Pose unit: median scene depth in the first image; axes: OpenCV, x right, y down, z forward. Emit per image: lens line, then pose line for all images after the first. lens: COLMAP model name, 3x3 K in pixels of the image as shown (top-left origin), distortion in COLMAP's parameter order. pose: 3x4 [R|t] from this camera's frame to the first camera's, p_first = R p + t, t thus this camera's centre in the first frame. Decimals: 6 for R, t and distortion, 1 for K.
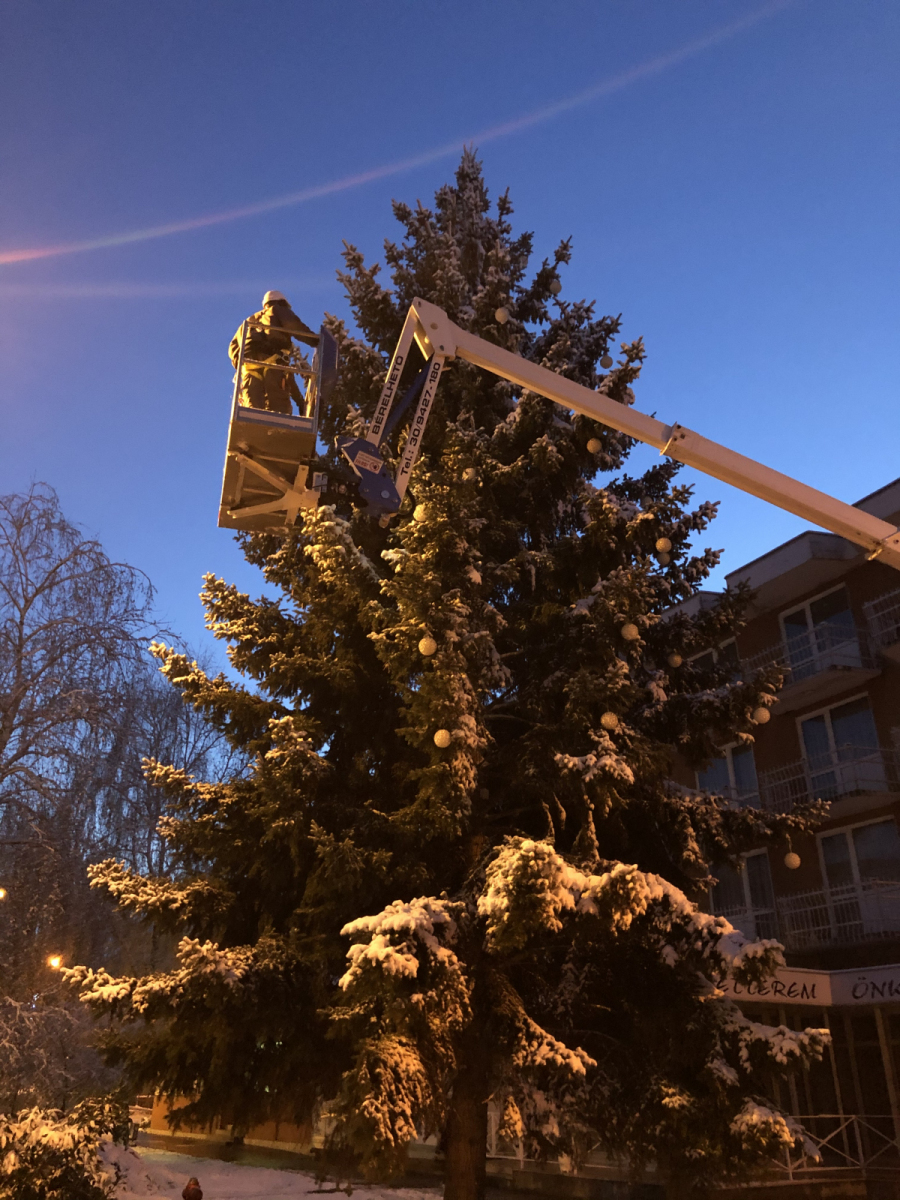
lens RADIAL K [[988.9, 0, 450.0], [0, 988.9, 600.0], [0, 0, 1]] dist [-0.004514, 0.013940]
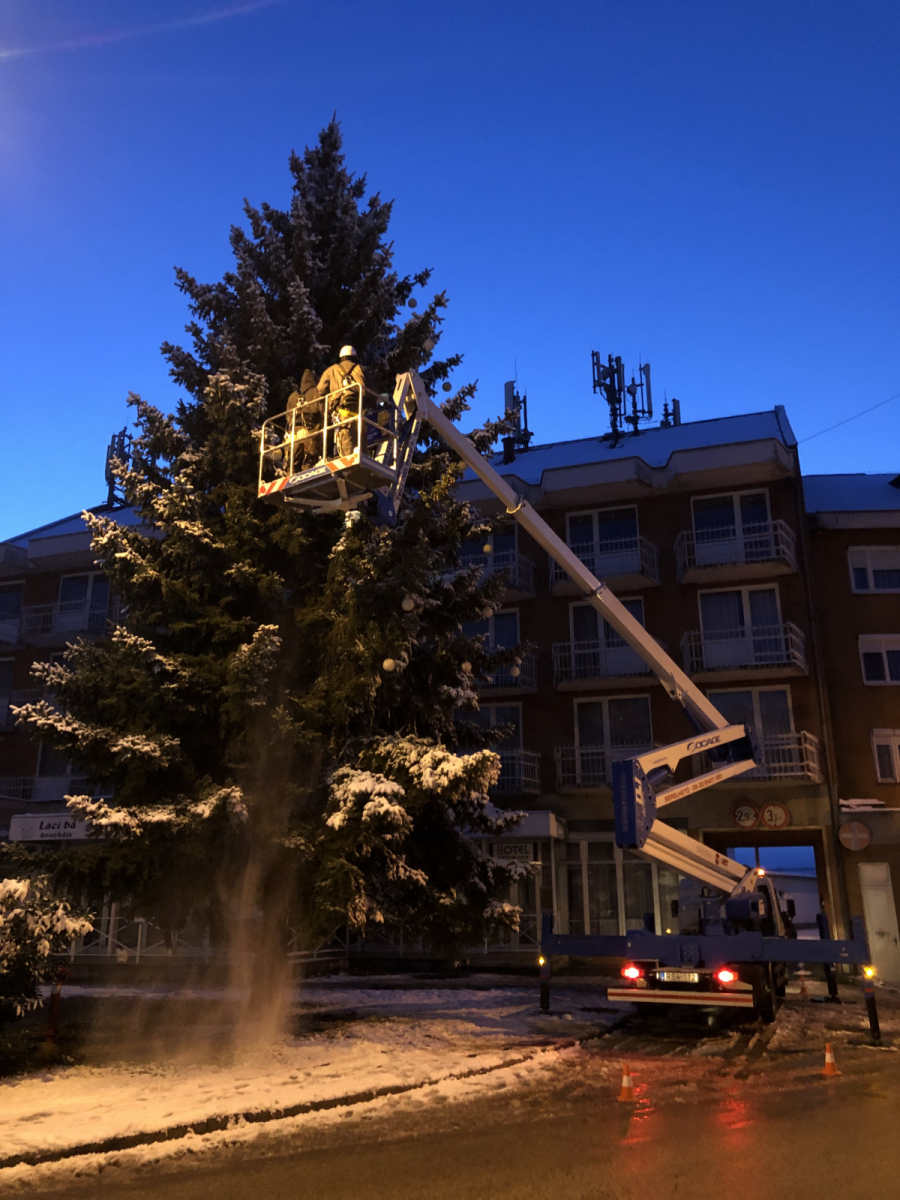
lens RADIAL K [[988.9, 0, 450.0], [0, 988.9, 600.0], [0, 0, 1]] dist [-0.004514, 0.013940]
pose [[0.760591, 0.190070, 0.620785, -0.854717], [-0.287587, 0.955893, 0.059682, -0.061759], [-0.582061, -0.223924, 0.781705, -0.155717]]
